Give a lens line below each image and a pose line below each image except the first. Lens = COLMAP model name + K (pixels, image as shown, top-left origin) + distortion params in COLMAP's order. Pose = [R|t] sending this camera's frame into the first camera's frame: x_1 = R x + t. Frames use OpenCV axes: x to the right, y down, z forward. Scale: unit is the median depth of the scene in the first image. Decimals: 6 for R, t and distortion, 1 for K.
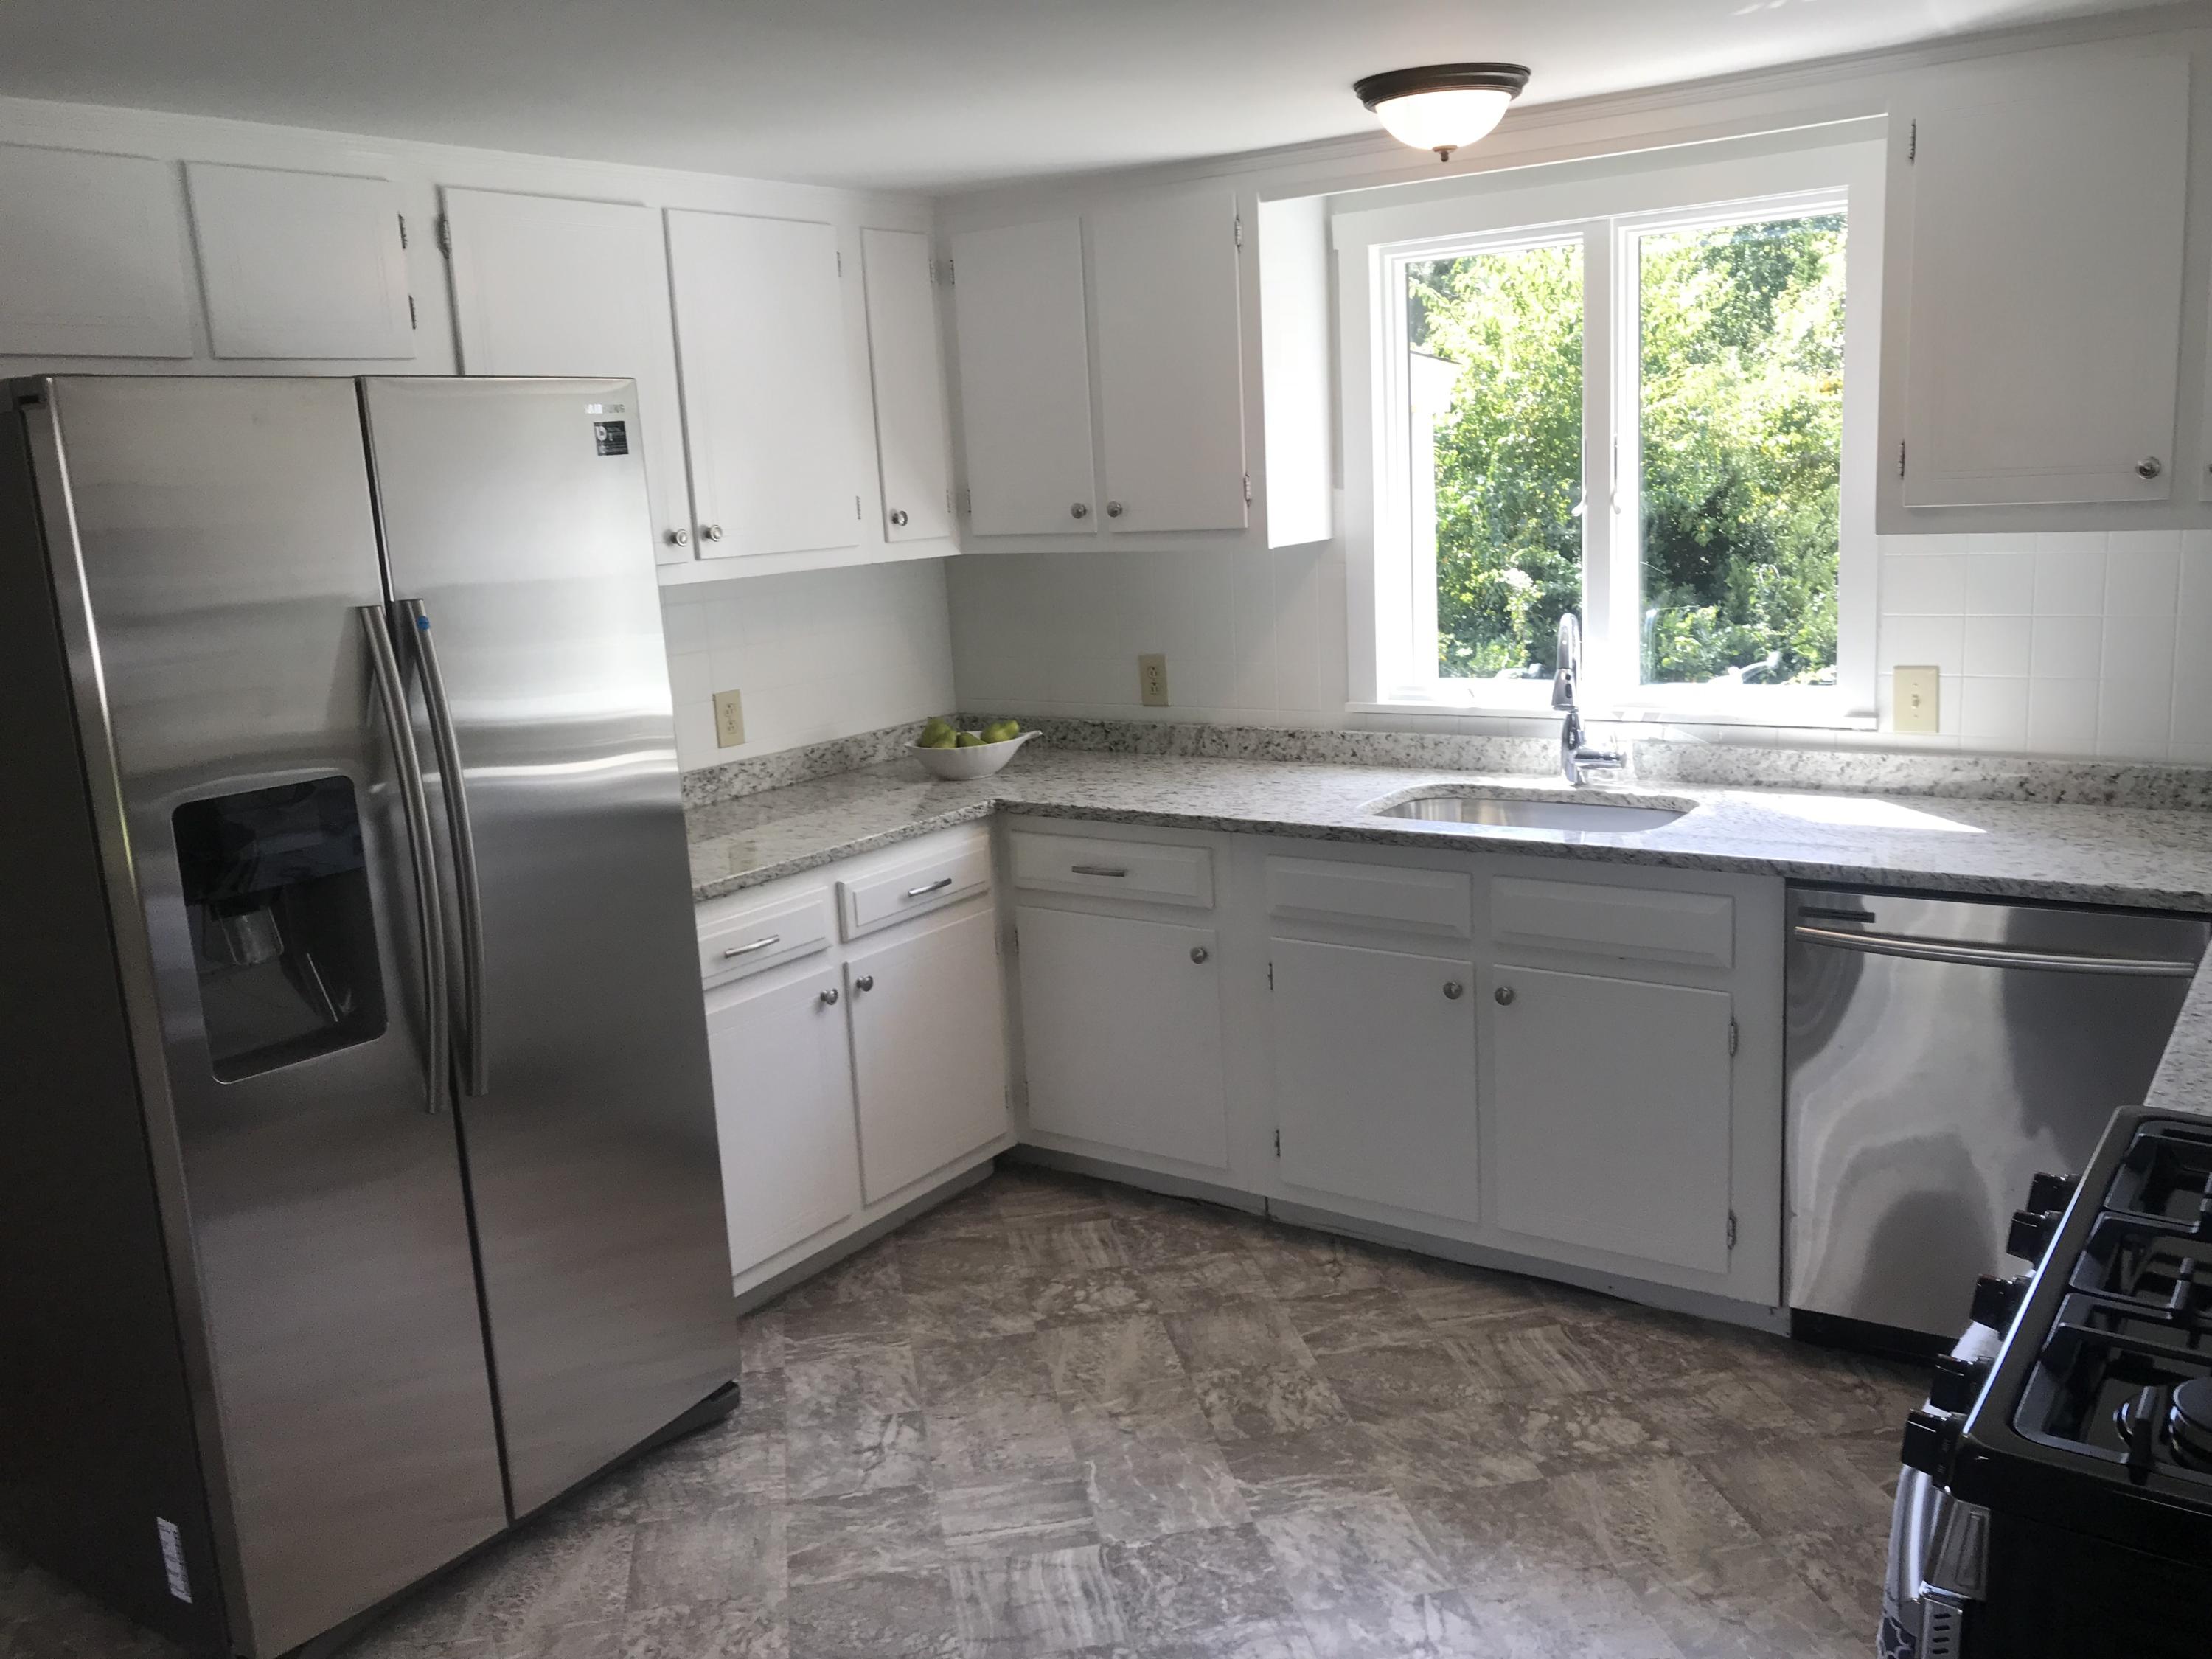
lens RADIAL K [[1845.8, 0, 1095.2], [0, 1845.8, 817.2], [0, 0, 1]] dist [0.008350, -0.000604]
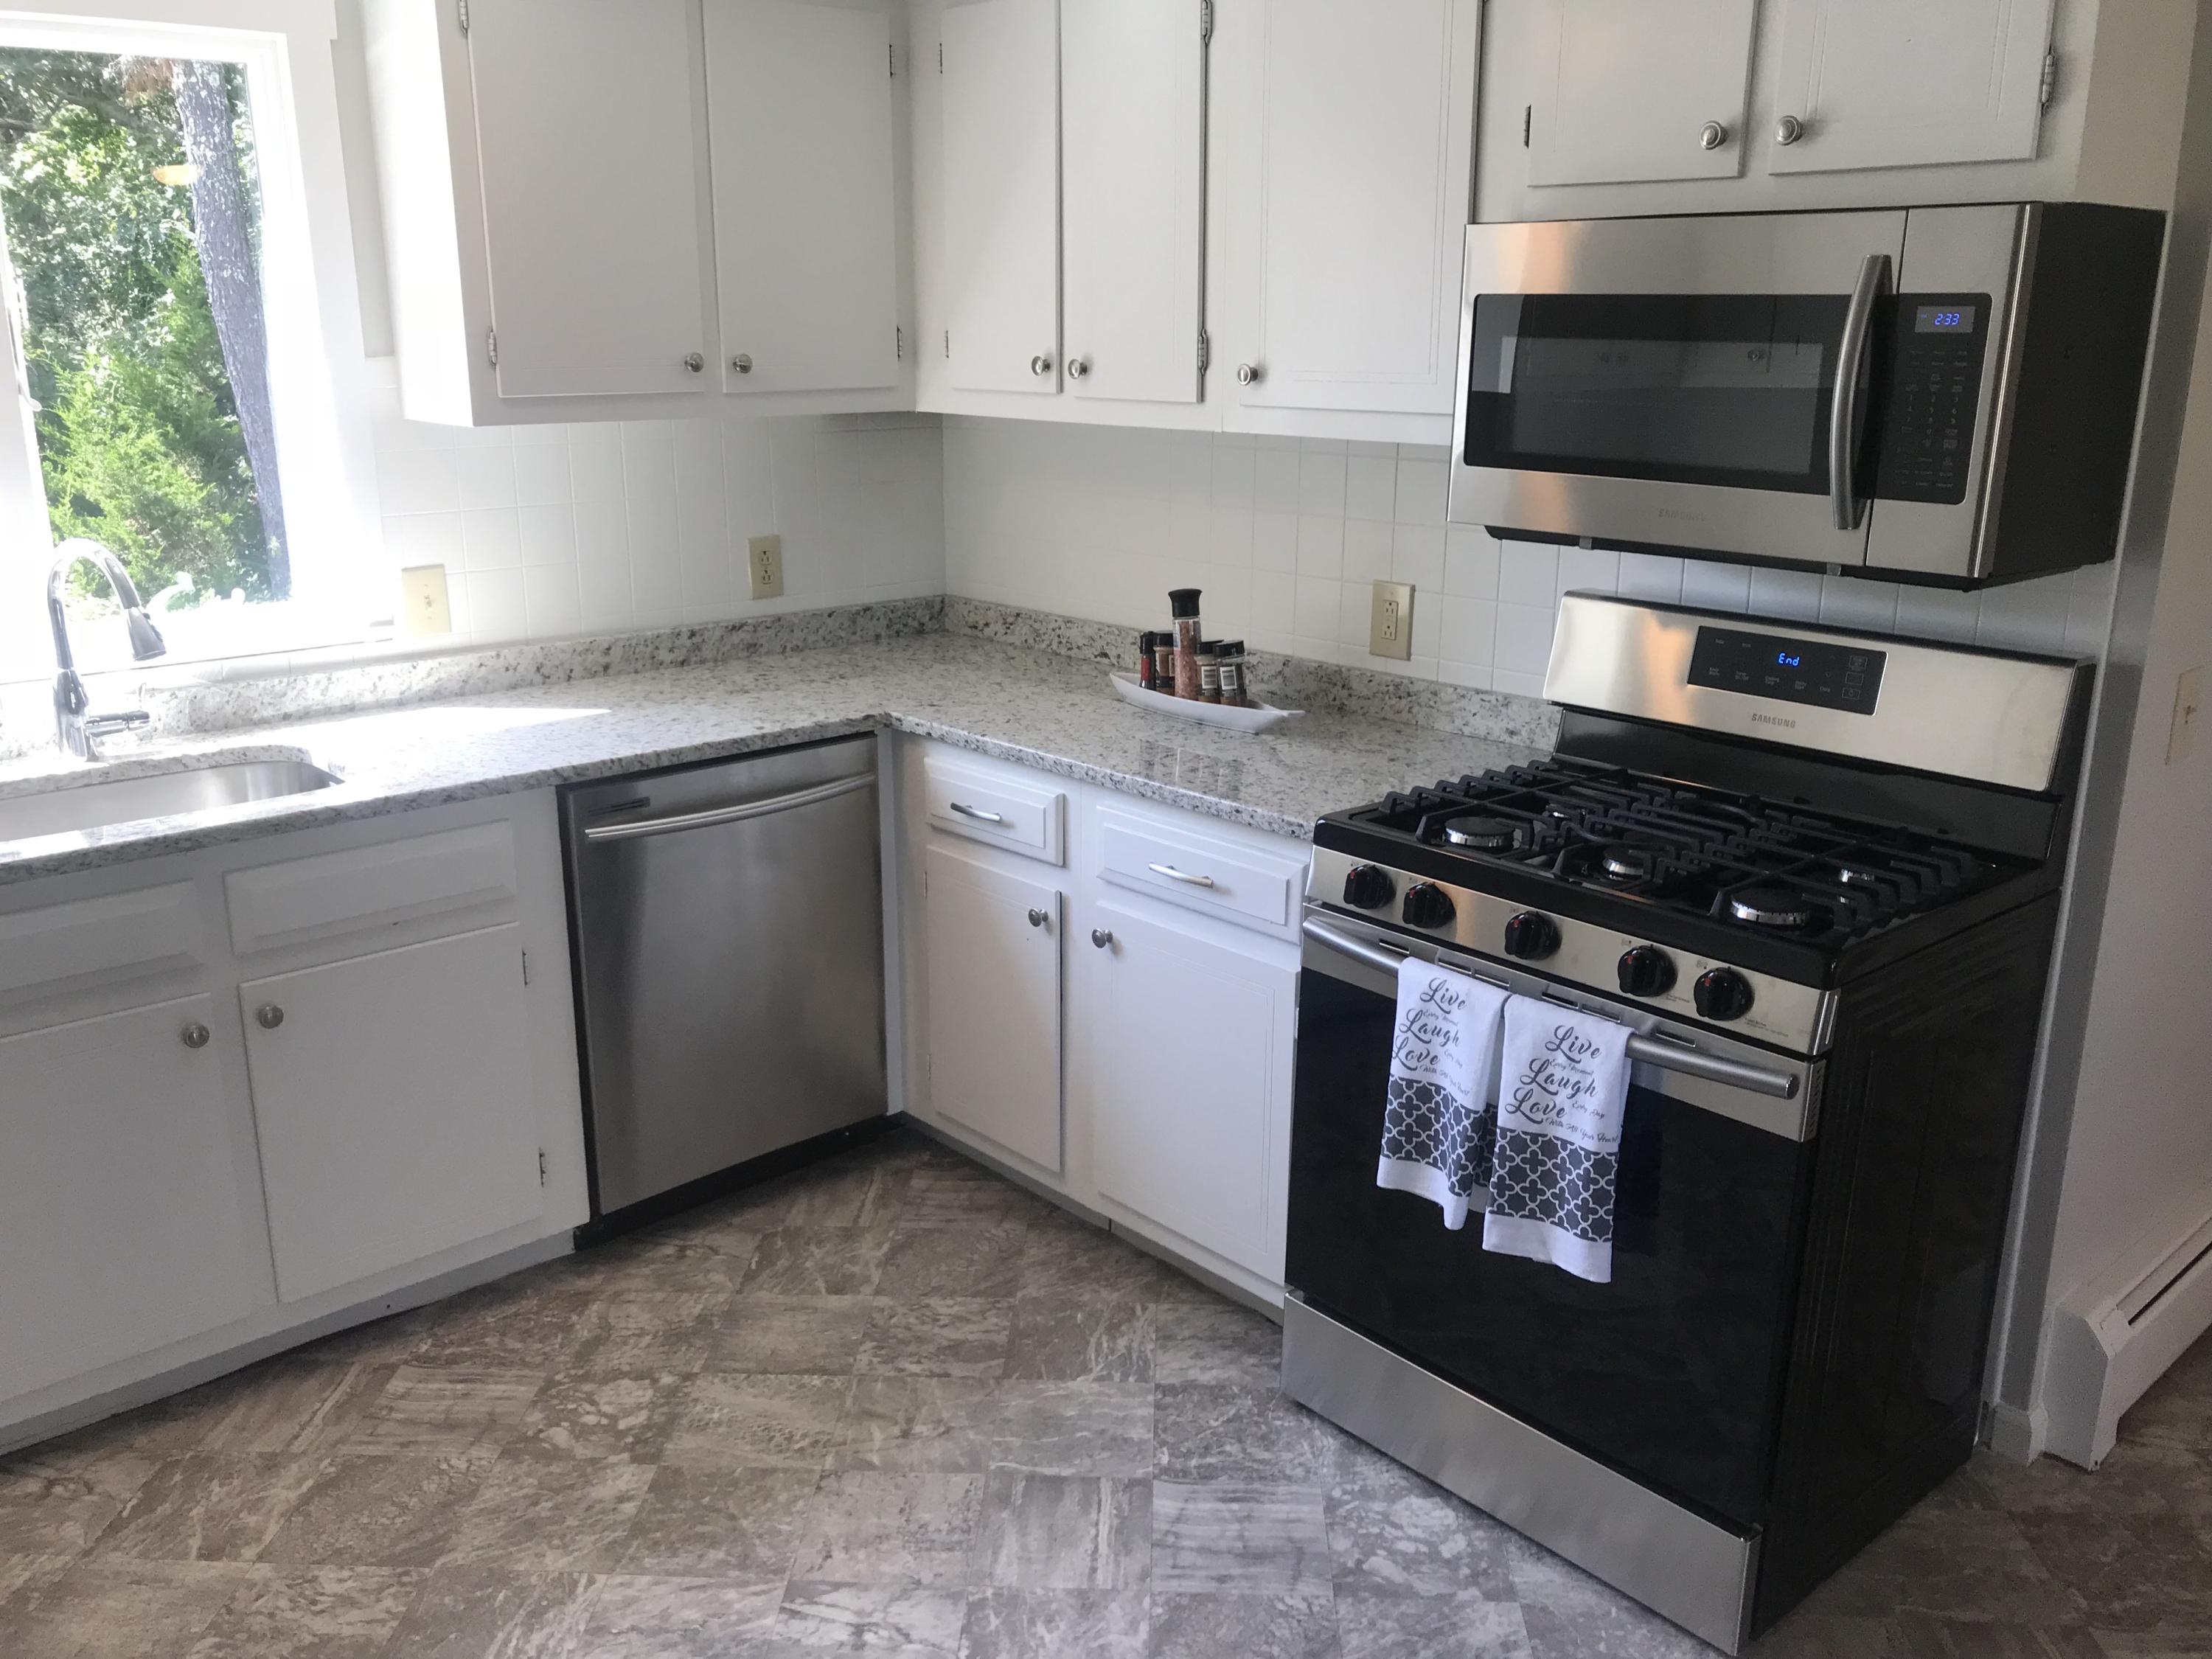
lens RADIAL K [[1845.8, 0, 1094.4], [0, 1845.8, 821.9], [0, 0, 1]] dist [0.008350, -0.000604]
pose [[0.209660, -0.208408, 0.955306, -0.445454], [0.170610, 0.969830, 0.174133, -0.062184], [-0.962775, 0.126476, 0.238890, 0.461523]]
